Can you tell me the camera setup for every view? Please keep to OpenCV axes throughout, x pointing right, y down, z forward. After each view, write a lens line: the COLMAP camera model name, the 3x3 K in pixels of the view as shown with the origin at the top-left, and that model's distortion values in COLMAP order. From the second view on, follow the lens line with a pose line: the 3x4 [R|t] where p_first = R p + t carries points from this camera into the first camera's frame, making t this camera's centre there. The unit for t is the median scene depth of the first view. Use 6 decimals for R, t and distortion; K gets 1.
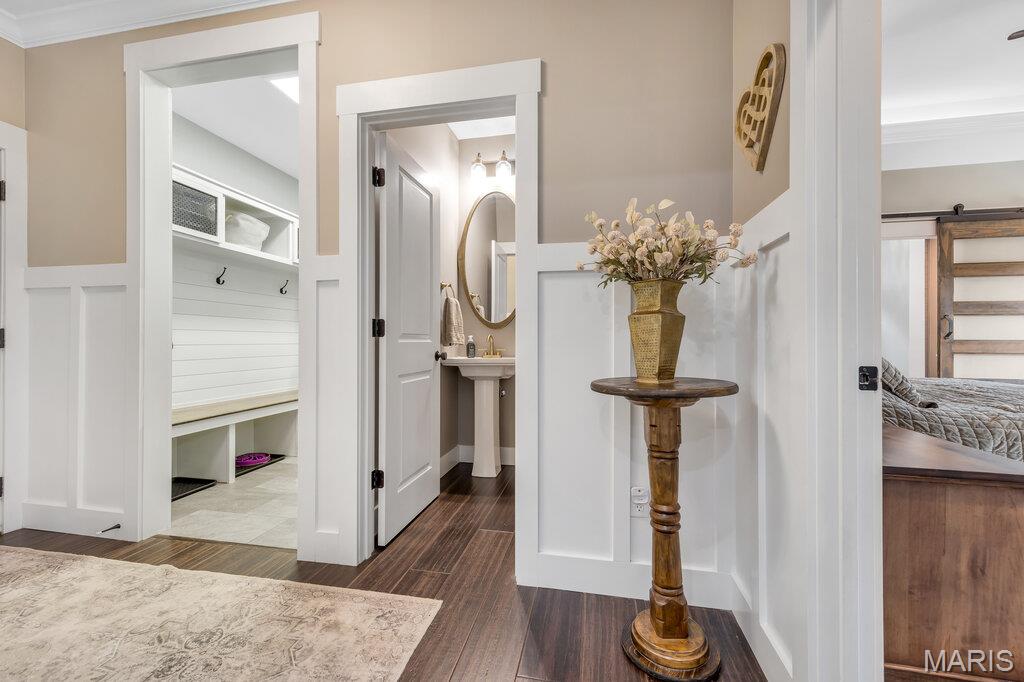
lens RADIAL K [[412.1, 0, 506.5], [0, 412.1, 337.7], [0, 0, 1]] dist [0.009404, 0.000450]
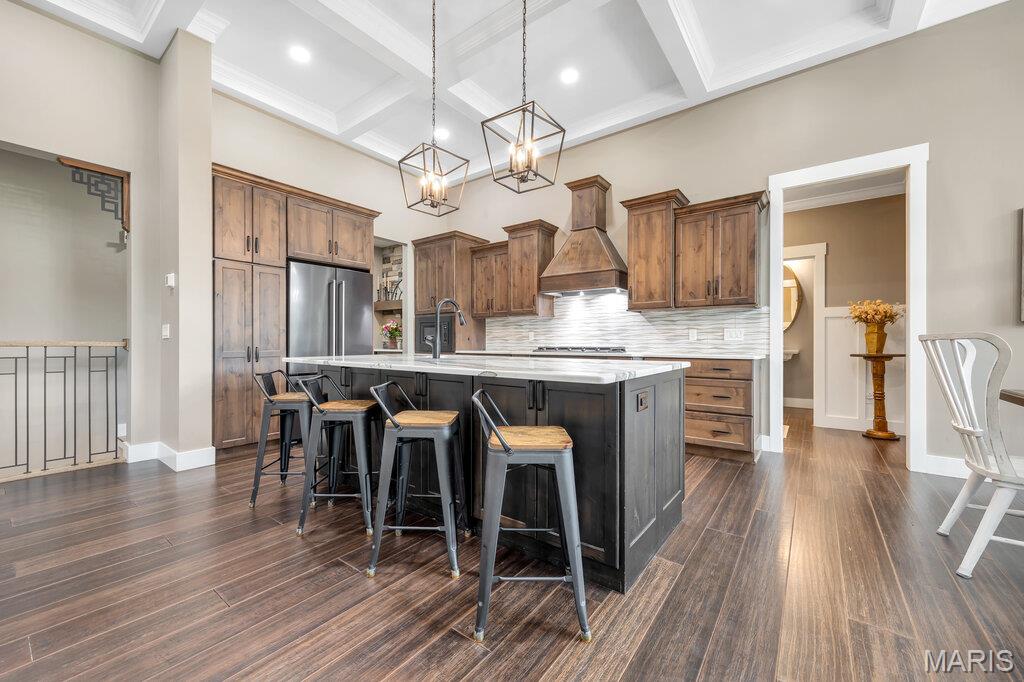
lens RADIAL K [[412.1, 0, 513.1], [0, 412.1, 346.1], [0, 0, 1]] dist [0.009404, 0.000450]
pose [[0.912224, -0.001406, -0.409690, -0.906543], [0.004087, 0.999976, 0.005668, 0.014923], [0.409672, -0.006845, 0.912207, -3.162958]]
